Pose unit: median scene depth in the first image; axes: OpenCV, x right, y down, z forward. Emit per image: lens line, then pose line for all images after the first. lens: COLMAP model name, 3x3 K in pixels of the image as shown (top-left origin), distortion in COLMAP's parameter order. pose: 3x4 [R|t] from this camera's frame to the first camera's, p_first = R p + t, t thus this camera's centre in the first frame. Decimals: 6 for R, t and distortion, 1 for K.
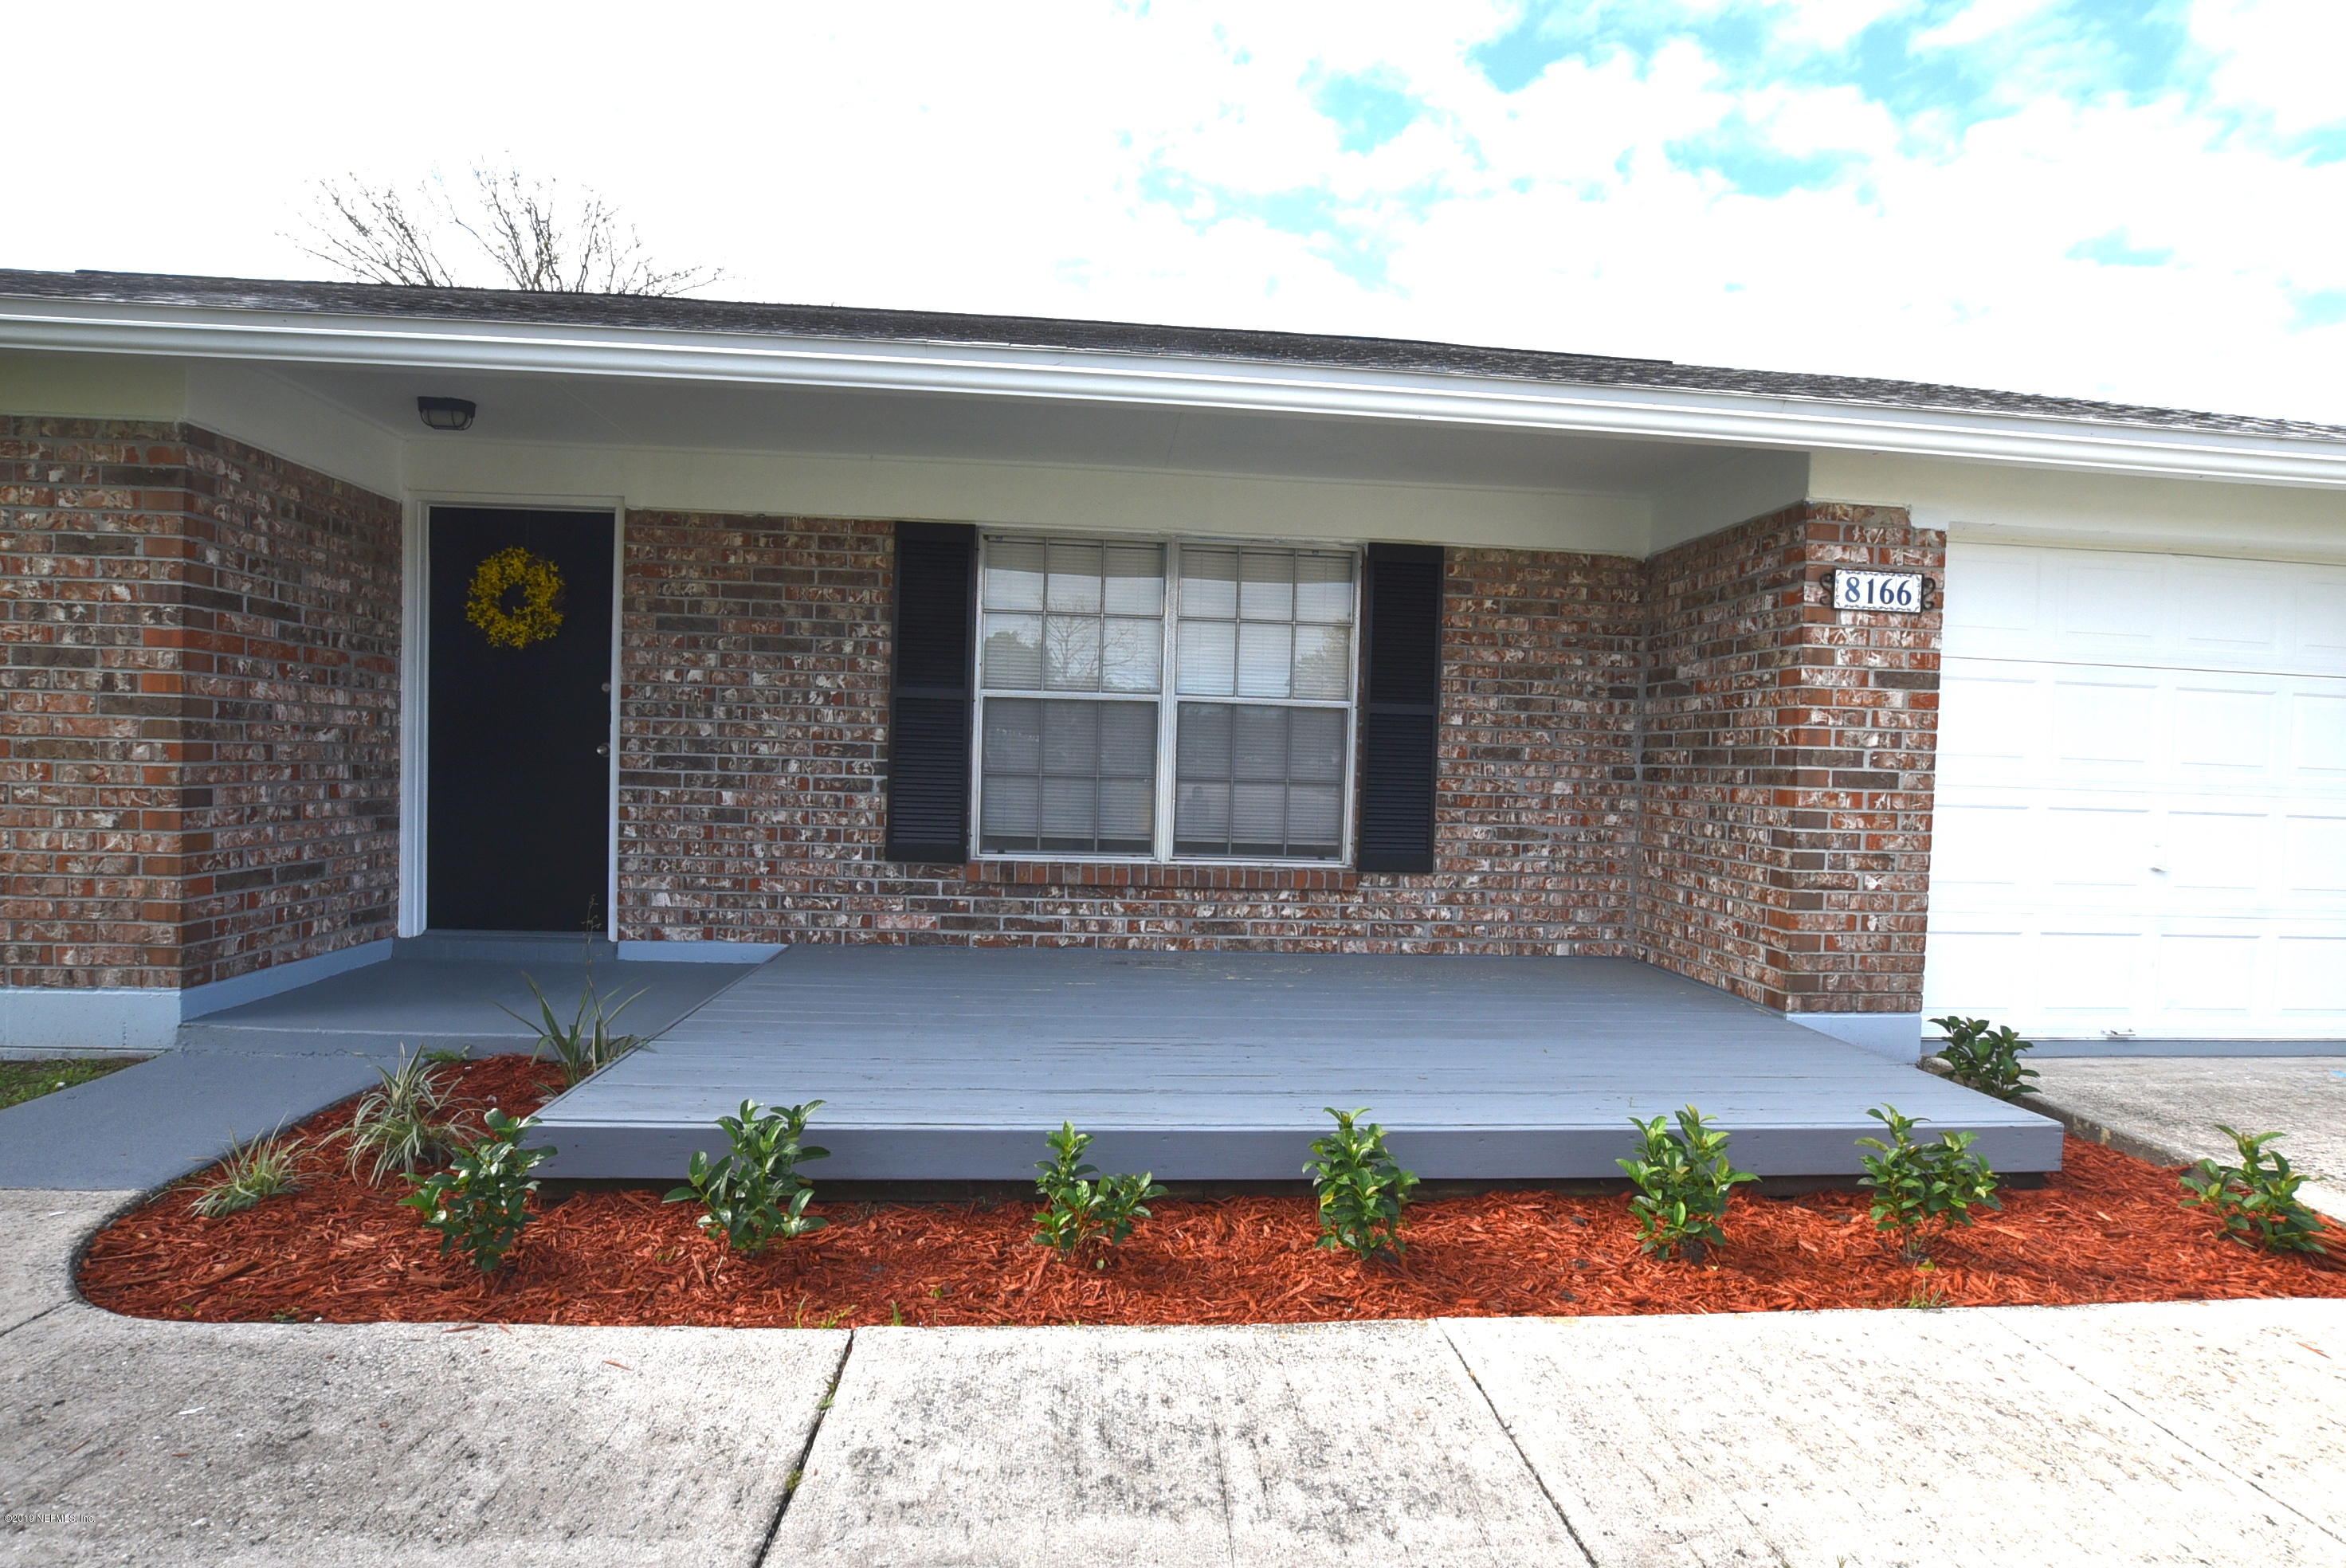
lens RADIAL K [[1076.7, 0, 1167.2], [0, 1076.7, 789.4], [0, 0, 1]] dist [-0.029553, 0.002381]
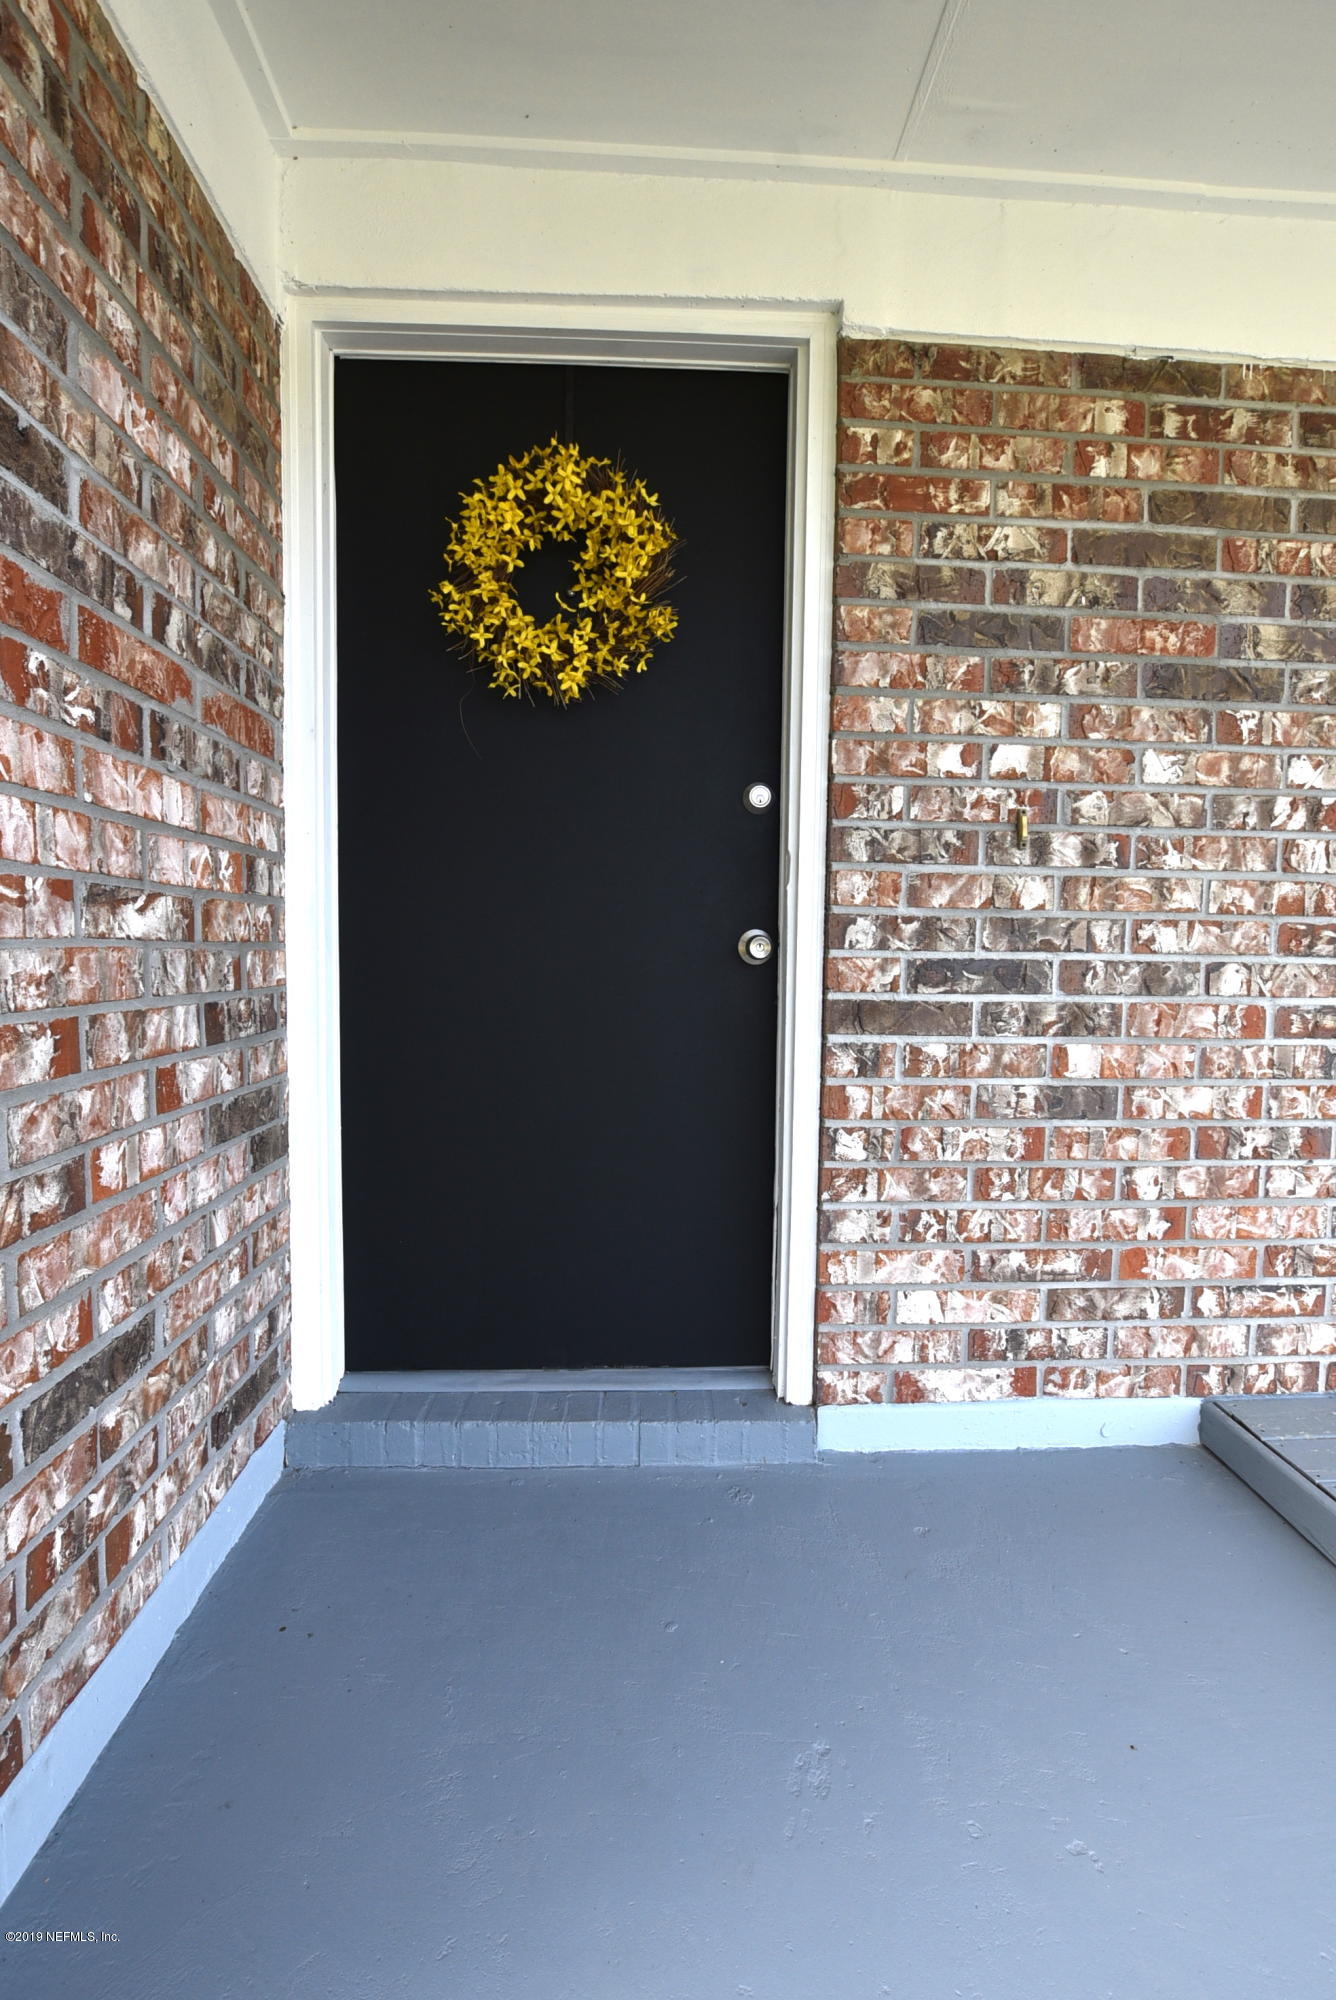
lens RADIAL K [[918.0, 0, 675.6], [0, 918.0, 999.0], [0, 0, 1]] dist [-0.029553, 0.002381]
pose [[0.999471, -0.015298, -0.028704, -0.557853], [0.016198, 0.999376, 0.031388, -0.029022], [0.028206, -0.031836, 0.999095, 0.649596]]
